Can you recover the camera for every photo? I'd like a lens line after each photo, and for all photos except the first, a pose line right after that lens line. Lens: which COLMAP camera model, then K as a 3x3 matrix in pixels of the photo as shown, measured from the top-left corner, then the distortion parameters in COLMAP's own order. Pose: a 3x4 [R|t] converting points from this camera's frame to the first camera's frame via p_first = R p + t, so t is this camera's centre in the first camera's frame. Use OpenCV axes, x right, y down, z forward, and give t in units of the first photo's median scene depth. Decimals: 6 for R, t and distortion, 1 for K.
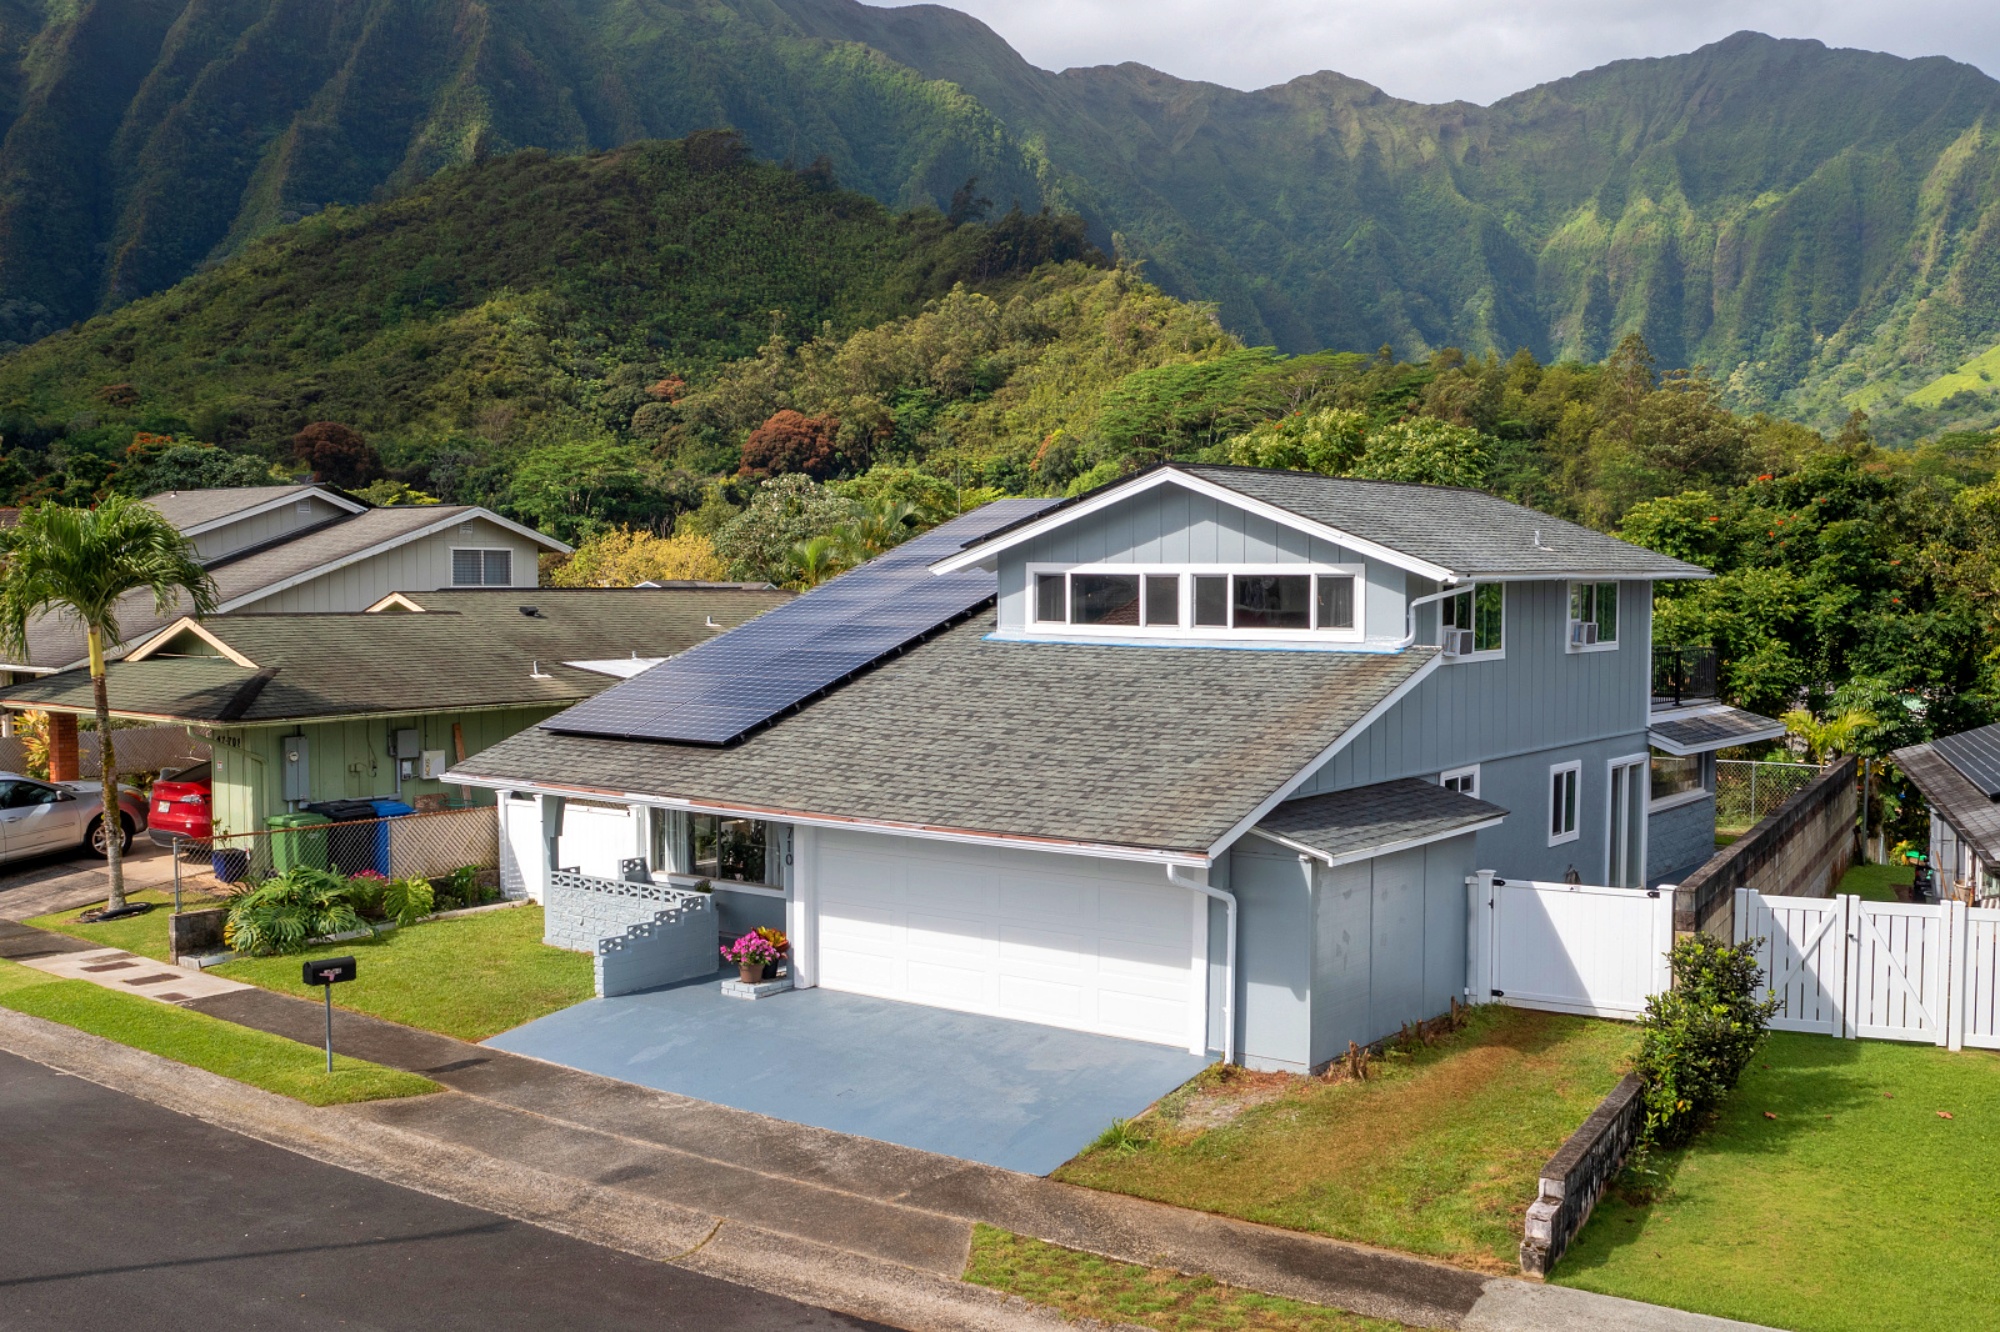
lens RADIAL K [[2007.3, 0, 999.3], [0, 2007.3, 679.0], [0, 0, 1]] dist [-0.007361, 0.000000]
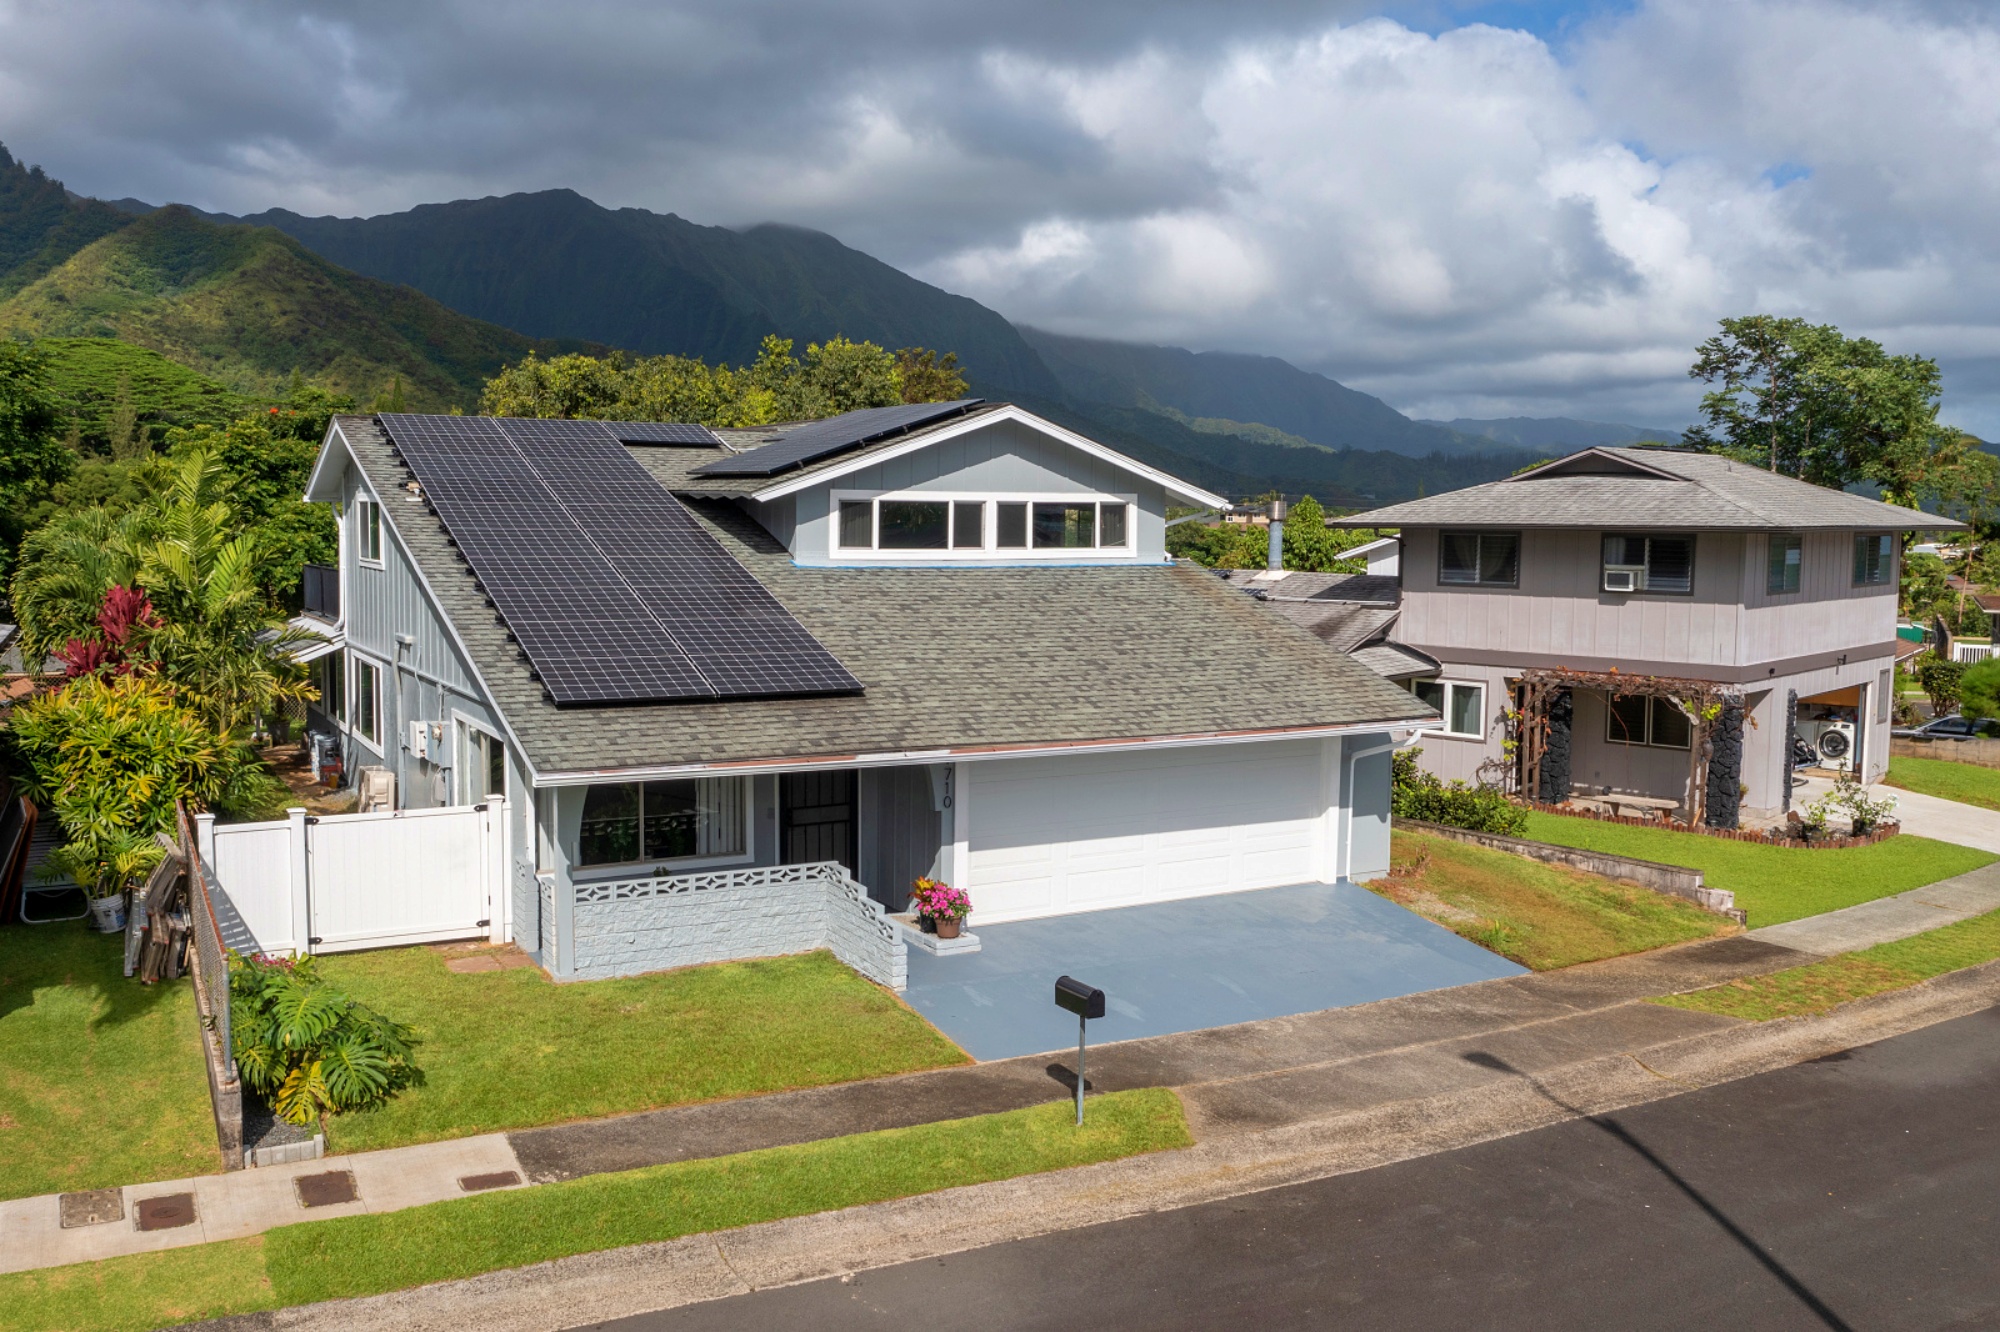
lens RADIAL K [[1709.7, 0, 992.2], [0, 1709.7, 652.1], [0, 0, 1]] dist [-0.011263, 0.007006]
pose [[0.410242, -0.079127, 0.908538, -0.835596], [0.041969, 0.996811, 0.067864, -0.035503], [-0.911011, 0.010290, 0.412255, 0.651232]]
